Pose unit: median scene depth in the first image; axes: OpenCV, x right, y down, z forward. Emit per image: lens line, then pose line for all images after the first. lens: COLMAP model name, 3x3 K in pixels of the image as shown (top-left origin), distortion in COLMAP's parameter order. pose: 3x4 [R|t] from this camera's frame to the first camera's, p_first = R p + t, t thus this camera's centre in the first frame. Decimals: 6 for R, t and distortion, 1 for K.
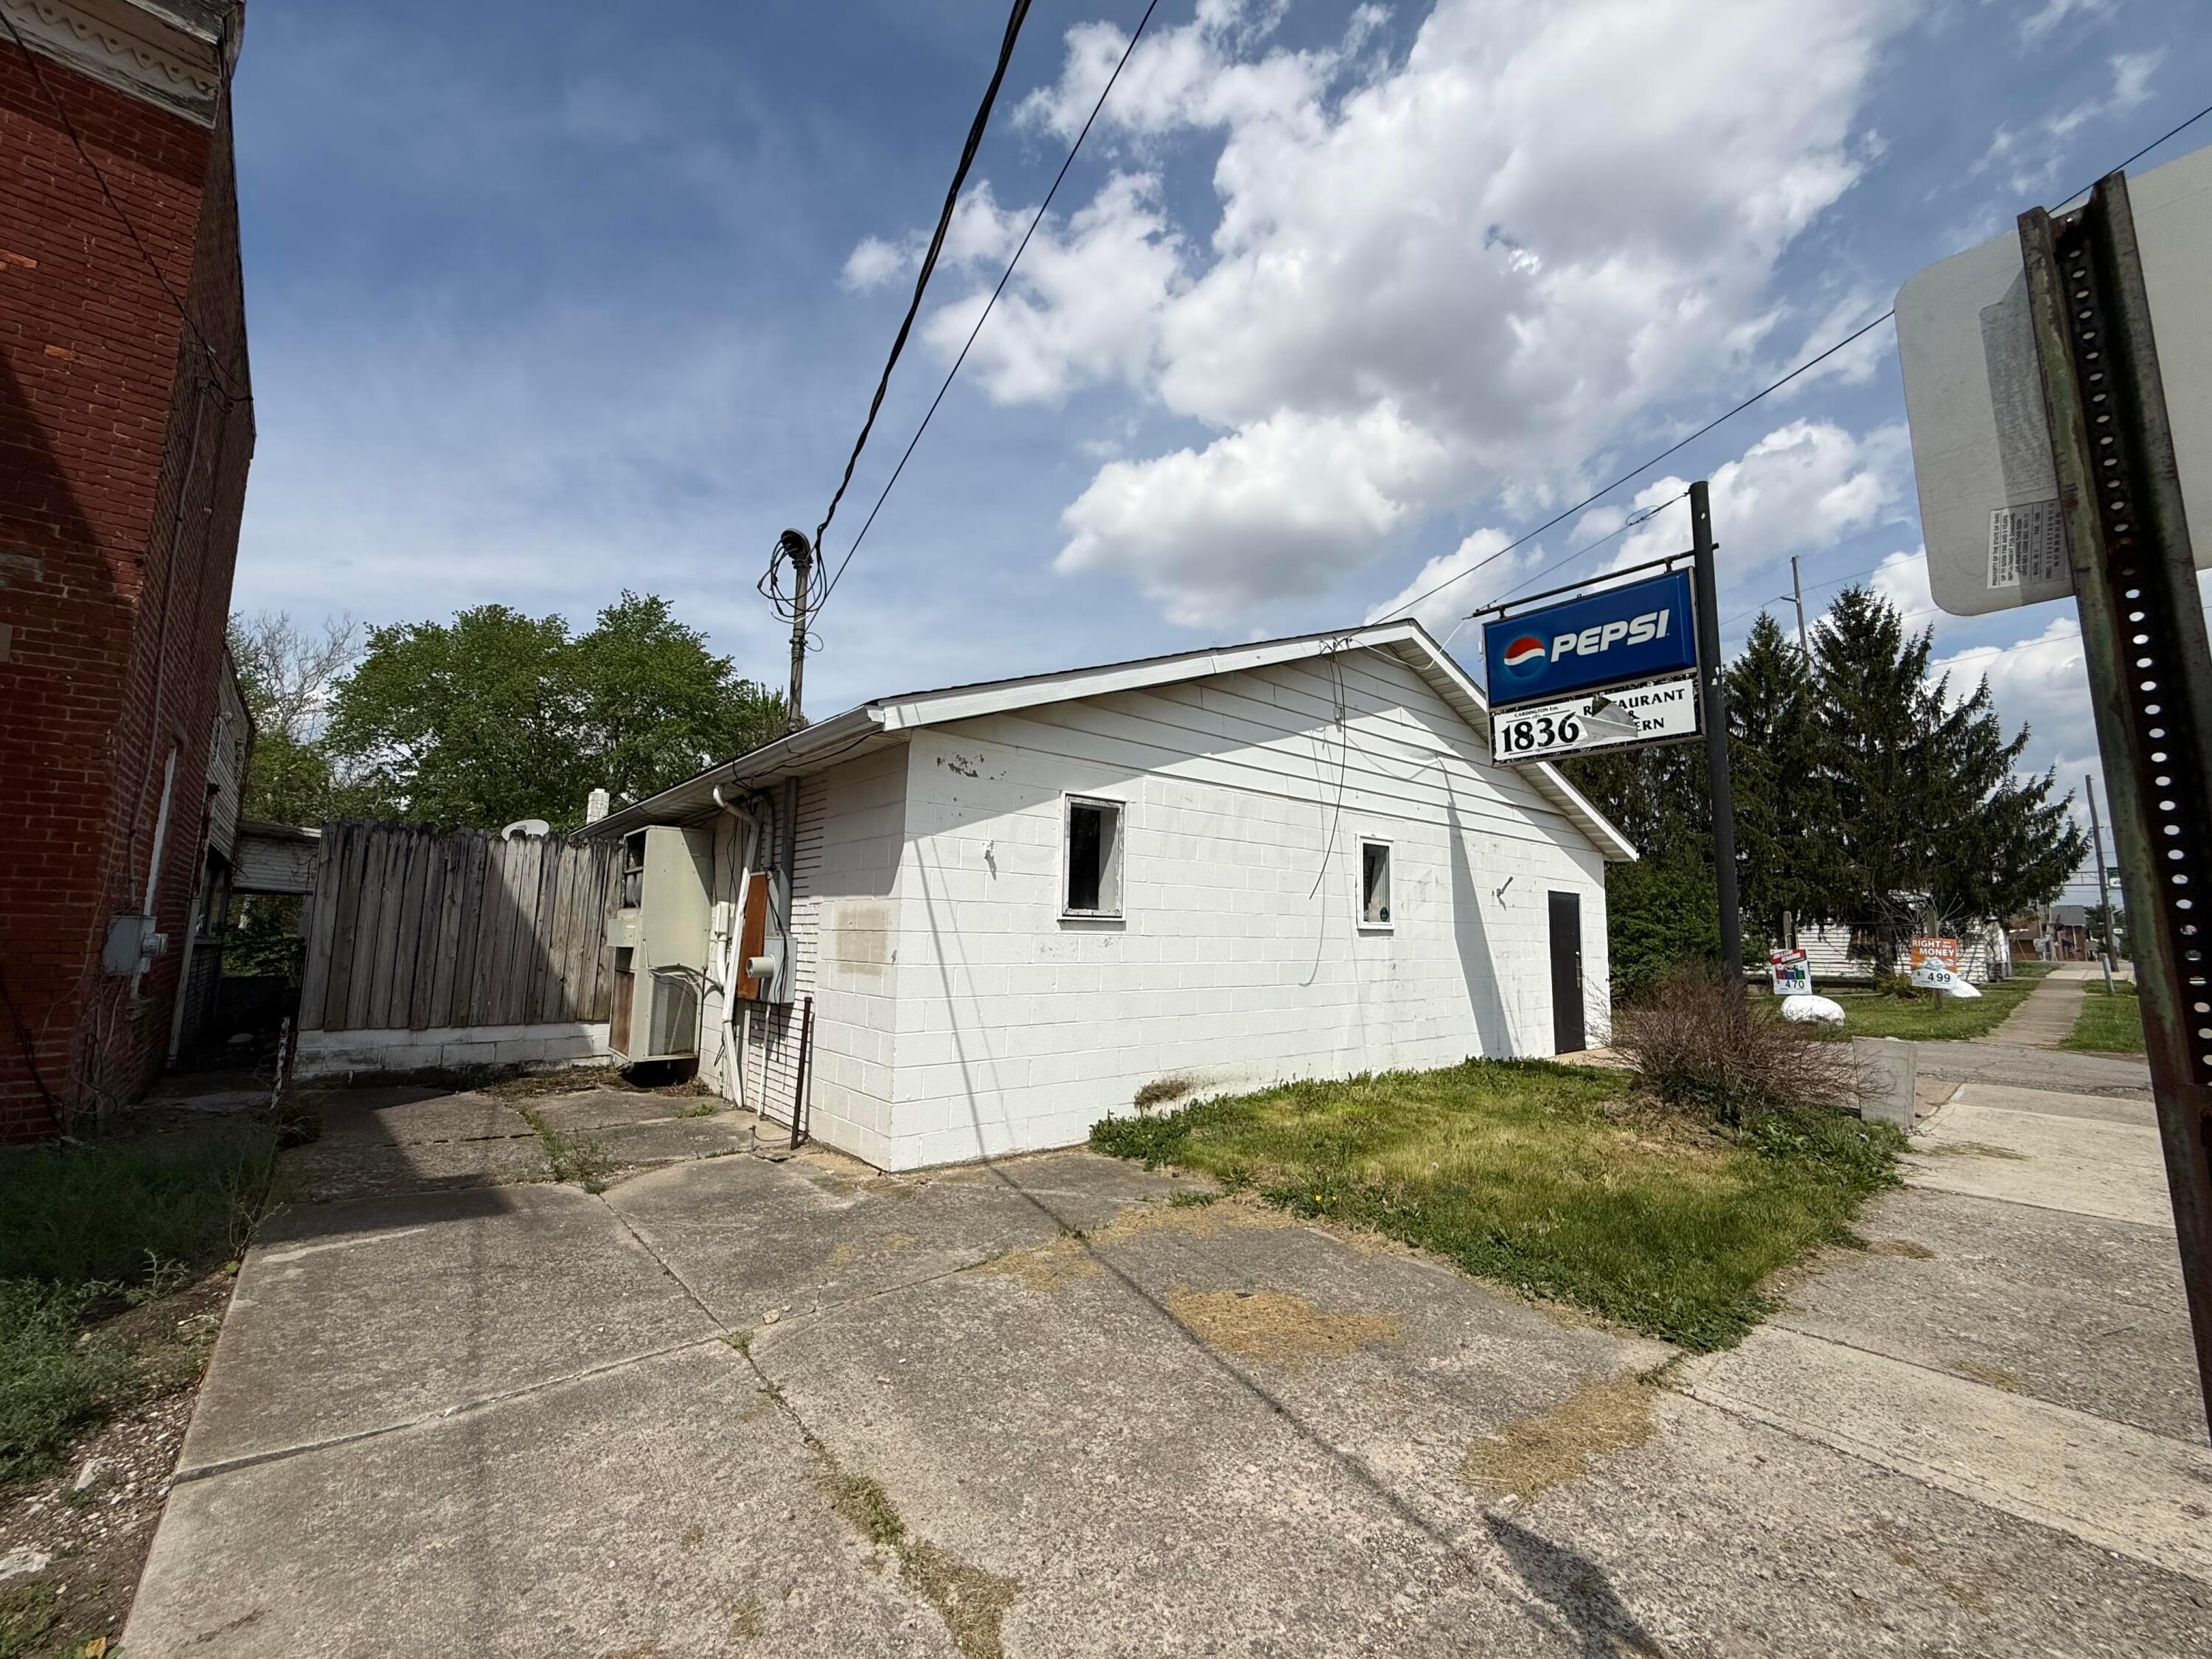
lens RADIAL K [[893.4, 0, 1100.3], [0, 893.4, 818.8], [0, 0, 1]] dist [0.002442, 0.000113]
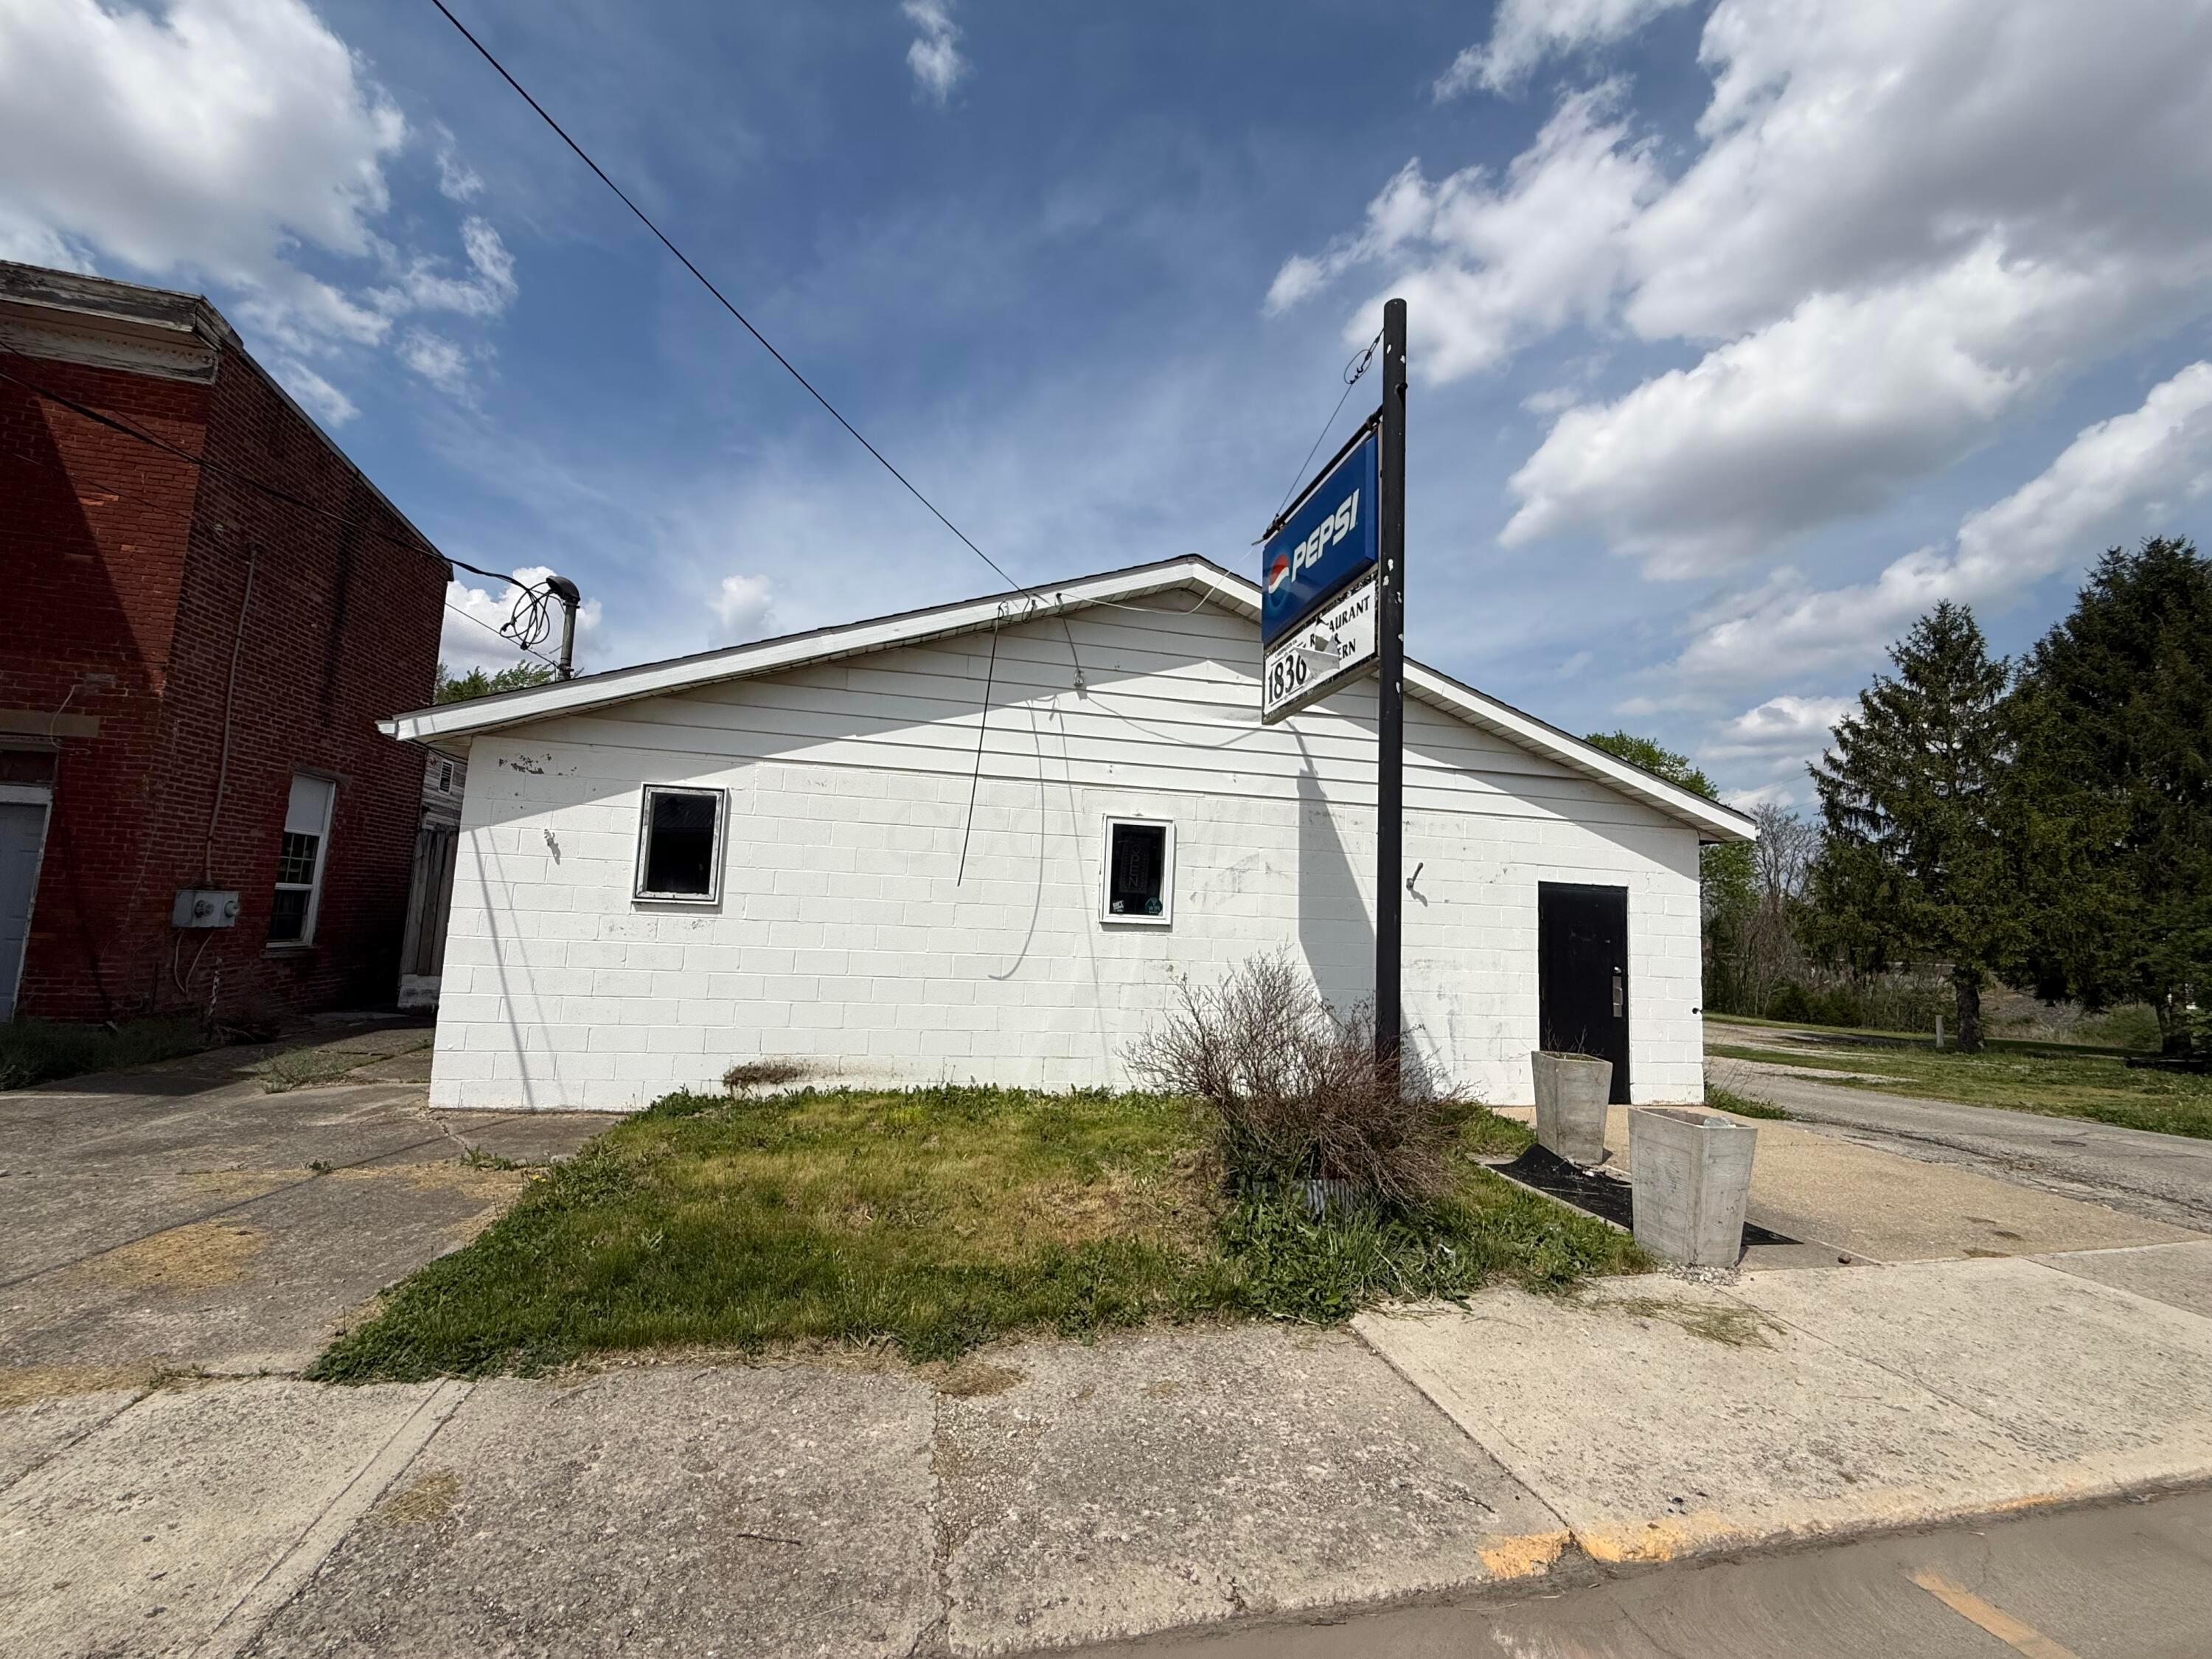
lens RADIAL K [[881.4, 0, 1106.0], [0, 881.4, 829.5], [0, 0, 1]] dist [-0.008676, 0.000207]
pose [[0.886747, -0.027552, -0.461434, 0.909231], [0.031768, 0.999494, 0.001370, 0.041533], [0.461163, -0.015874, 0.887173, 0.312445]]
